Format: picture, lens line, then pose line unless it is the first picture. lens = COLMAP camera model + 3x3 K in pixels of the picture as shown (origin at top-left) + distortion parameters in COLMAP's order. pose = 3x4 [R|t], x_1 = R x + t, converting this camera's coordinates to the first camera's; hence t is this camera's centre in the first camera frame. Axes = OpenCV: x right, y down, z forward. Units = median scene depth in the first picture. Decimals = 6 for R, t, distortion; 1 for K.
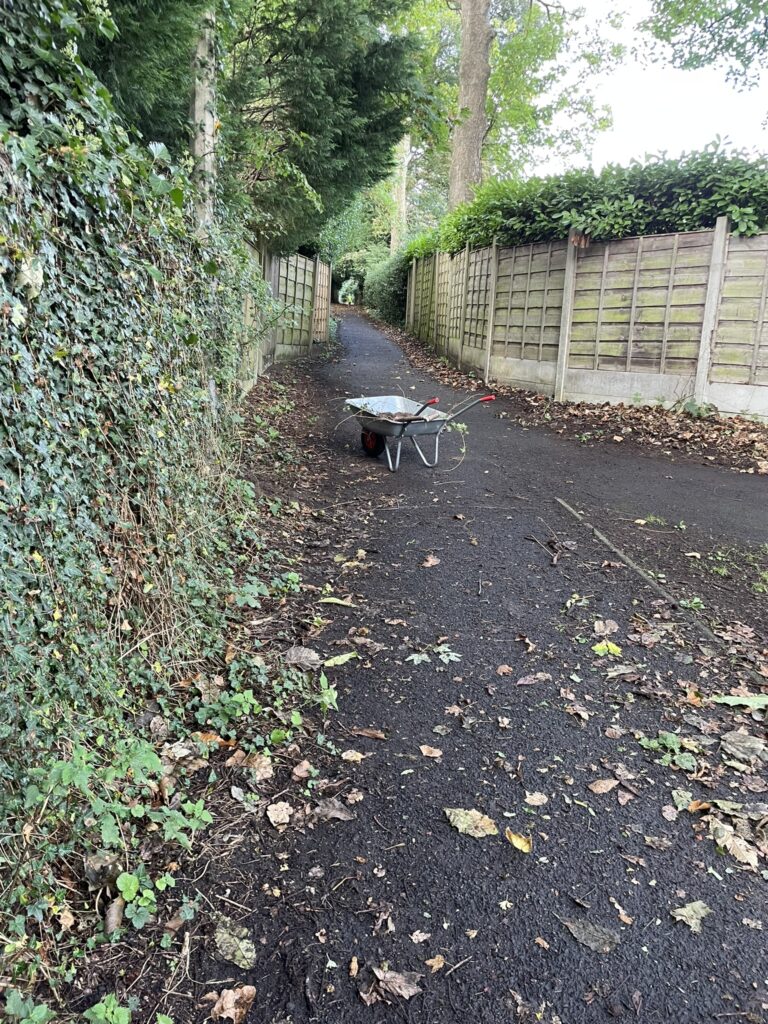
lens RADIAL K [[774.1, 0, 379.4], [0, 774.1, 512.6], [0, 0, 1]] dist [0.008241, 0.001428]
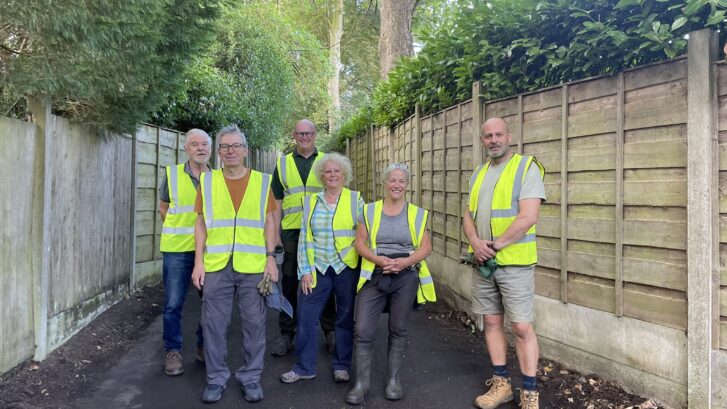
lens RADIAL K [[553.0, 0, 364.4], [0, 553.0, 202.9], [0, 0, 1]] dist [0.000791, -0.000145]
pose [[0.996563, -0.052129, 0.064387, 0.028211], [0.064366, 0.976512, -0.205624, -0.159862], [-0.052155, 0.209062, 0.976511, 0.524331]]
